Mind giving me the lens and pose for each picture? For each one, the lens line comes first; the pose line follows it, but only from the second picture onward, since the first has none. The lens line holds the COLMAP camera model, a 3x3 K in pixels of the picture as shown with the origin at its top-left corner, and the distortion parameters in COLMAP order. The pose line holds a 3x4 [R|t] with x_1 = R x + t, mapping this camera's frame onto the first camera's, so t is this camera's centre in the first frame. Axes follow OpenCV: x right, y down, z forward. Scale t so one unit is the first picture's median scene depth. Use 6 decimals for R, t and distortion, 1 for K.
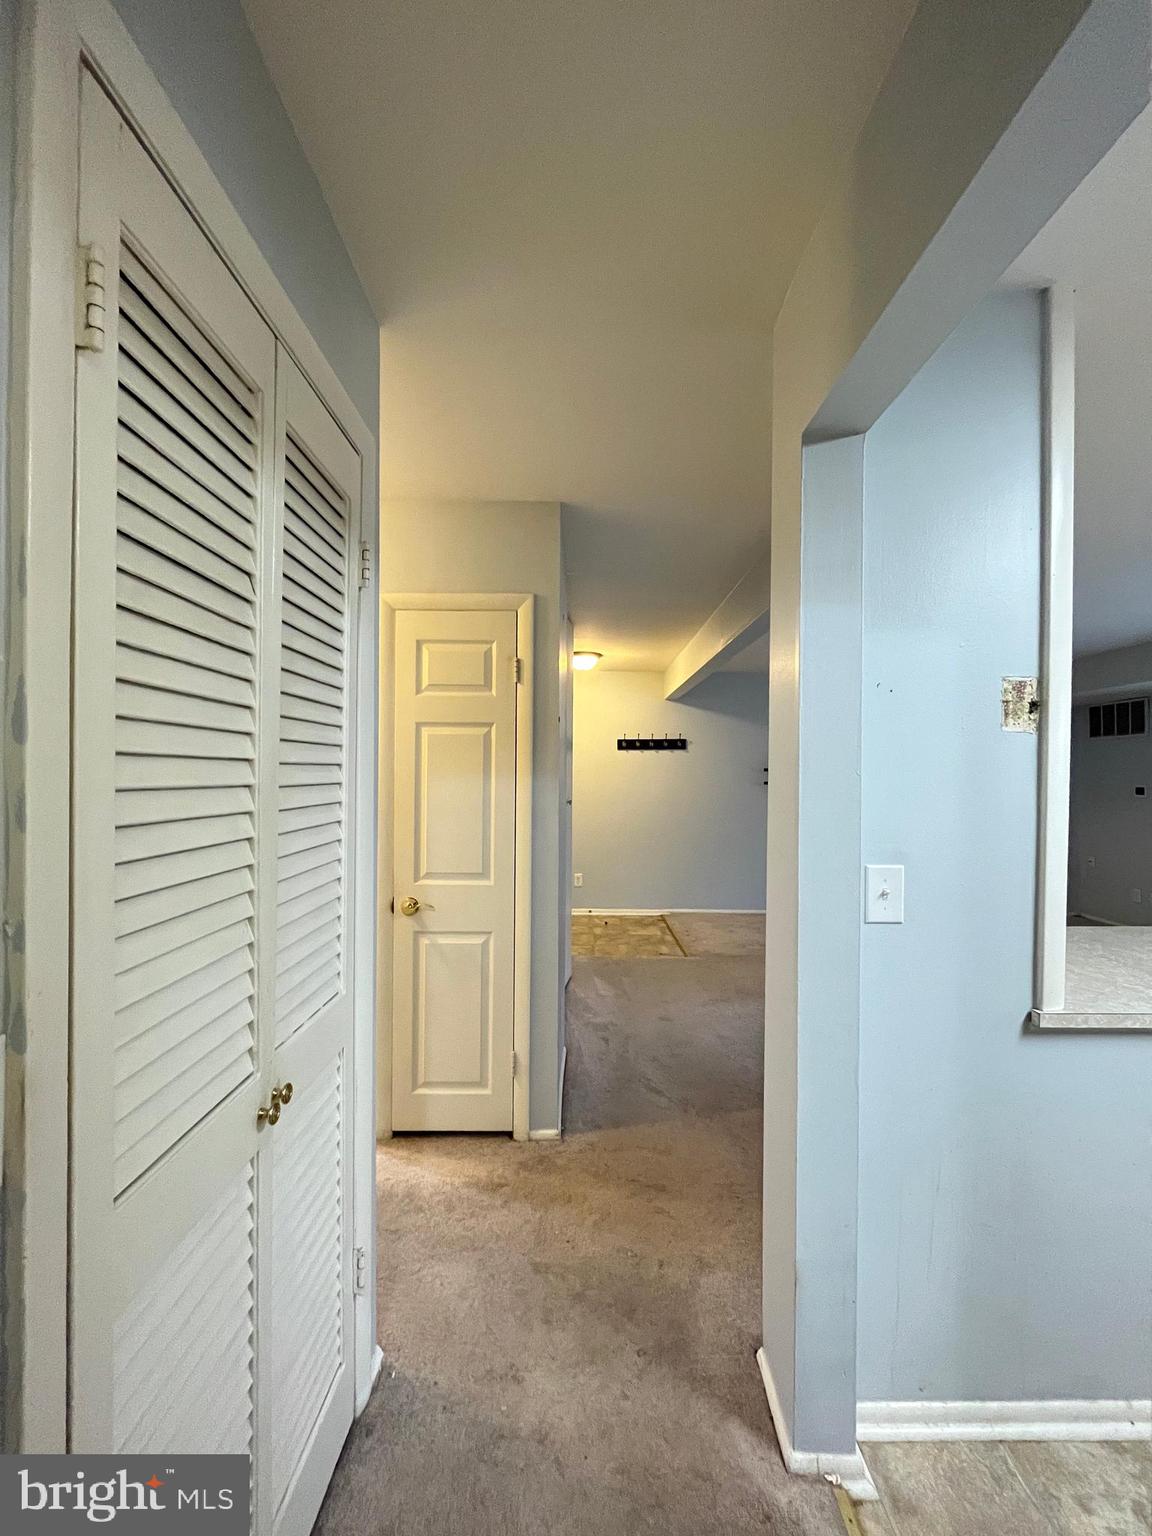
lens RADIAL K [[617.1, 0, 575.3], [0, 617.1, 773.2], [0, 0, 1]] dist [-0.004065, 0.000478]
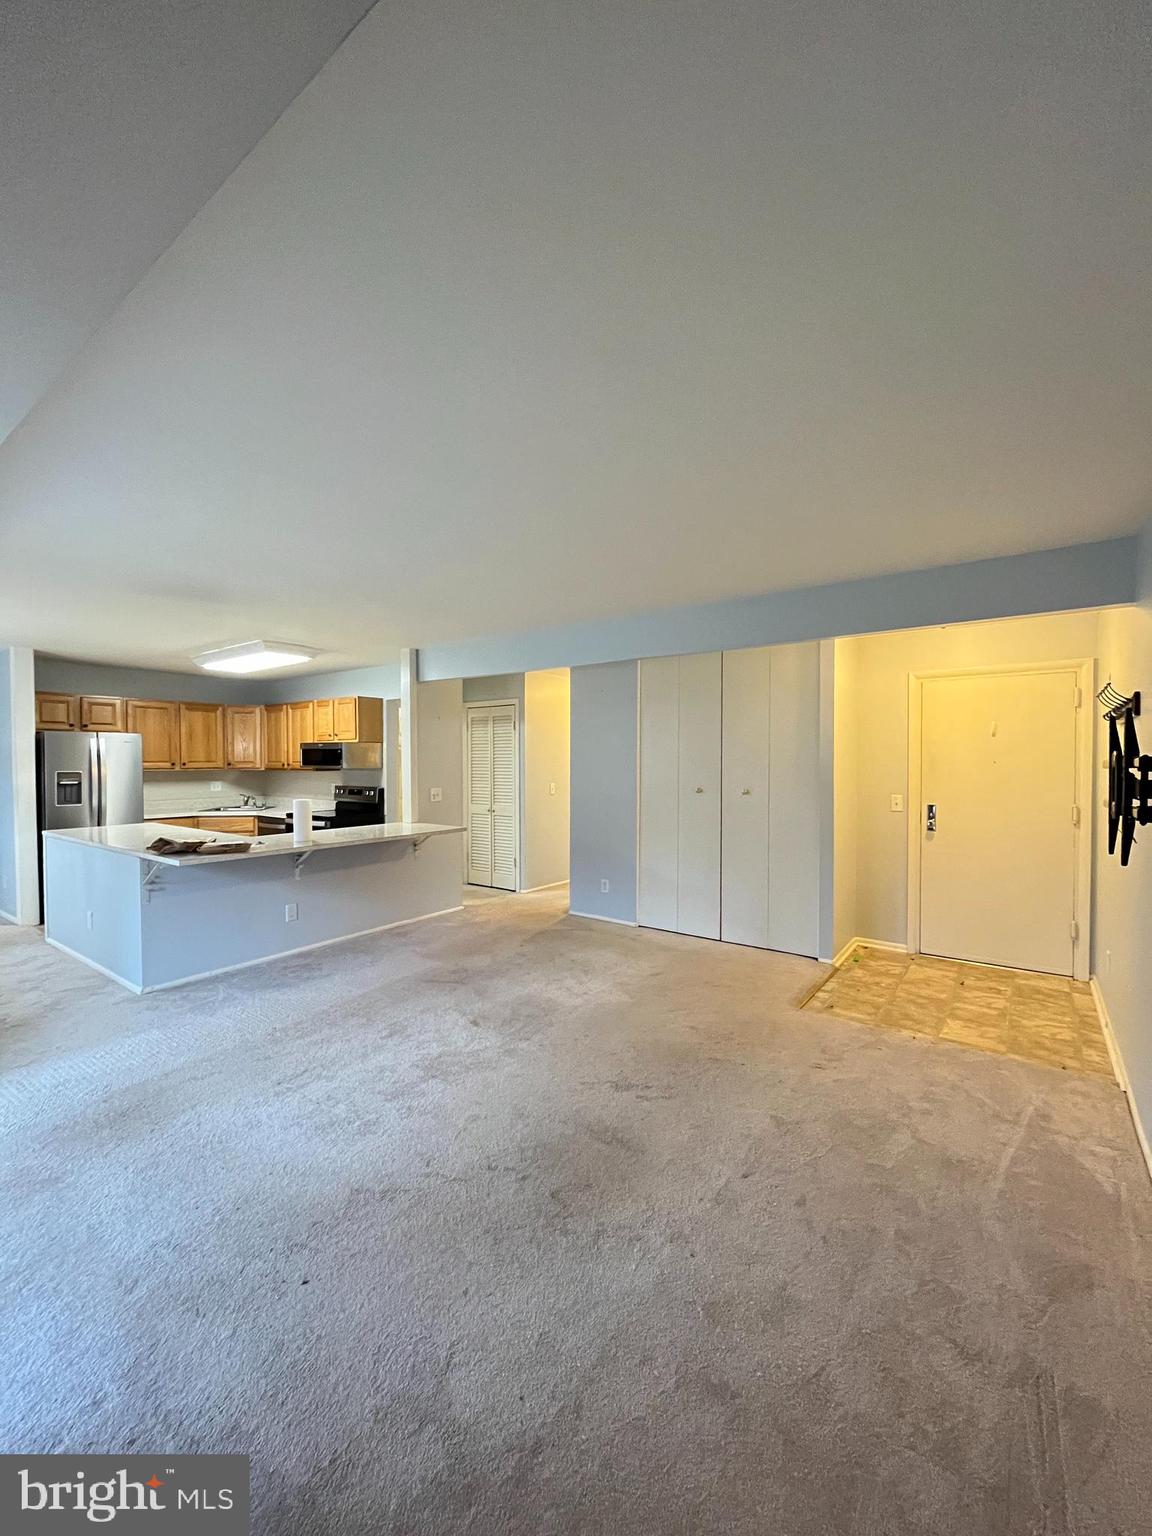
lens RADIAL K [[617.1, 0, 578.2], [0, 617.1, 773.5], [0, 0, 1]] dist [-0.004065, 0.000478]
pose [[-0.588411, 0.010755, -0.808490, 0.853553], [-0.004684, 0.999849, 0.016709, -0.005476], [0.808548, 0.013618, -0.588272, 1.085591]]
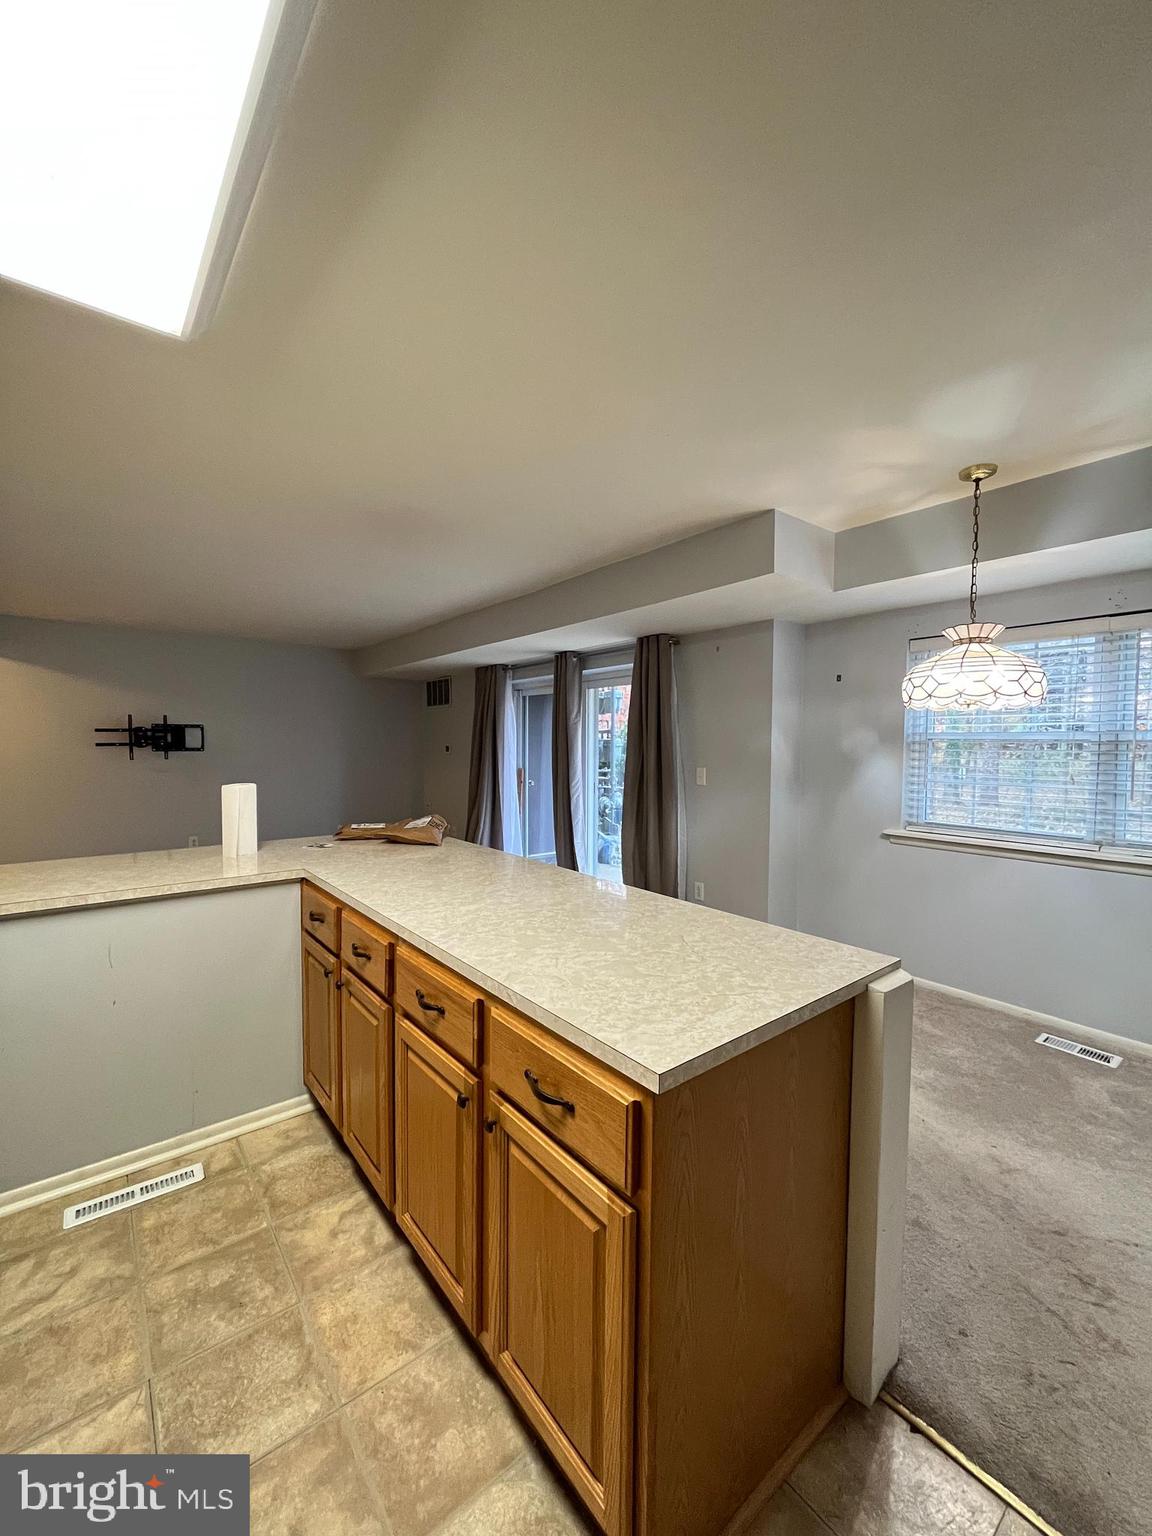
lens RADIAL K [[617.1, 0, 575.4], [0, 617.1, 771.6], [0, 0, 1]] dist [-0.004065, 0.000478]
pose [[0.778322, -0.031938, 0.627053, 0.301784], [-0.000762, 0.998657, 0.051812, 0.008606], [-0.627865, -0.040804, 0.777252, -0.178030]]
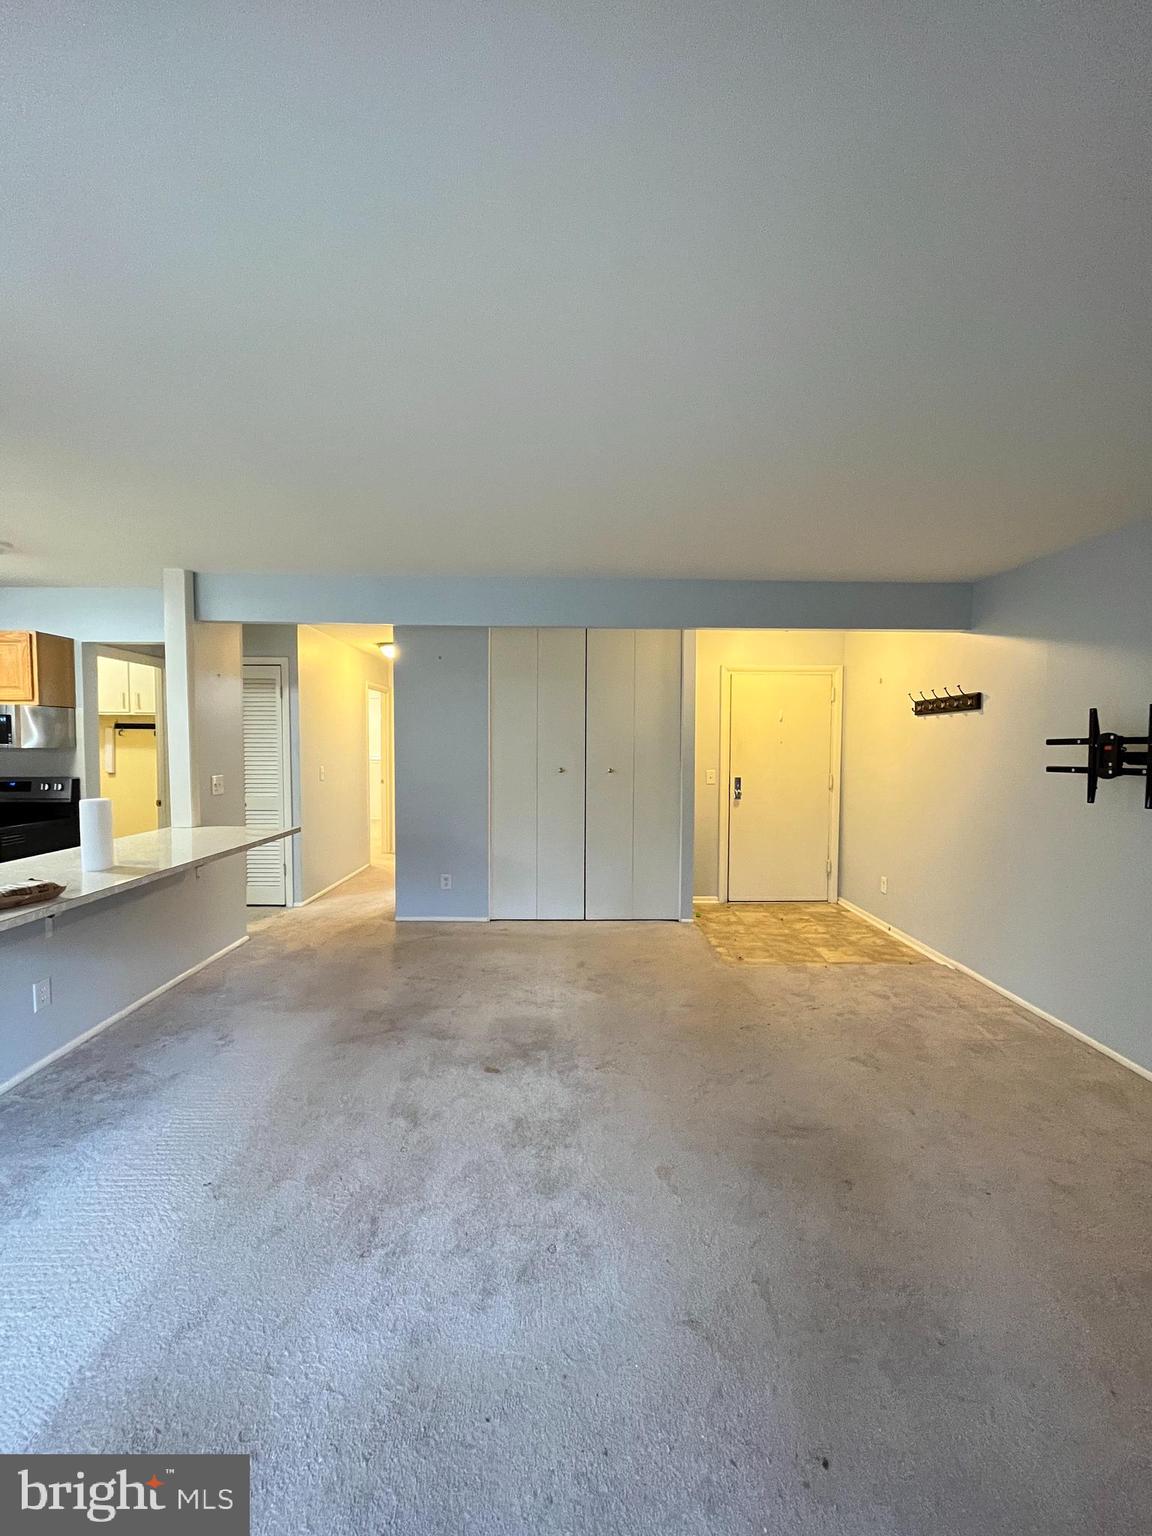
lens RADIAL K [[617.1, 0, 578.7], [0, 617.1, 773.2], [0, 0, 1]] dist [-0.004065, 0.000478]
pose [[0.021601, 0.043490, -0.998820, 0.895405], [-0.006696, 0.999037, 0.043355, 0.000253], [0.999744, 0.005752, 0.021871, 0.688355]]
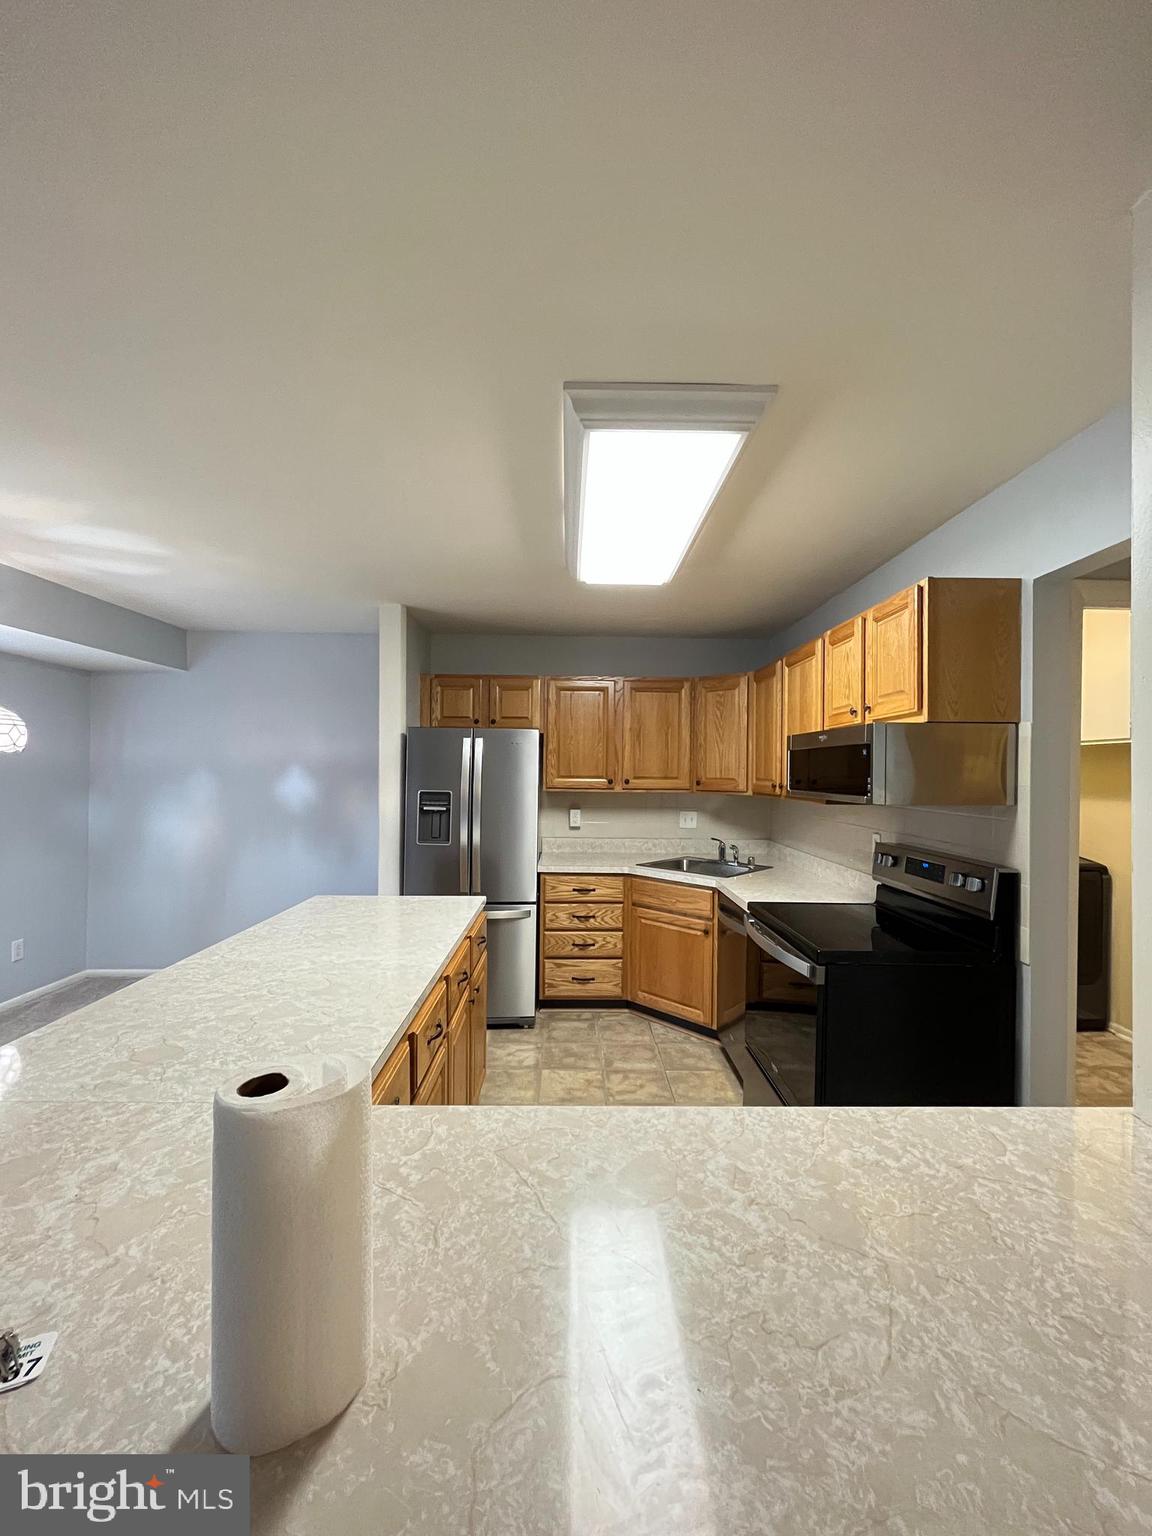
lens RADIAL K [[617.1, 0, 578.3], [0, 617.1, 771.5], [0, 0, 1]] dist [-0.004065, 0.000478]
pose [[-0.999746, -0.017905, -0.013686, 0.374416], [-0.017883, 0.999839, -0.001672, -0.009643], [0.013714, -0.001427, -0.999905, 0.437049]]
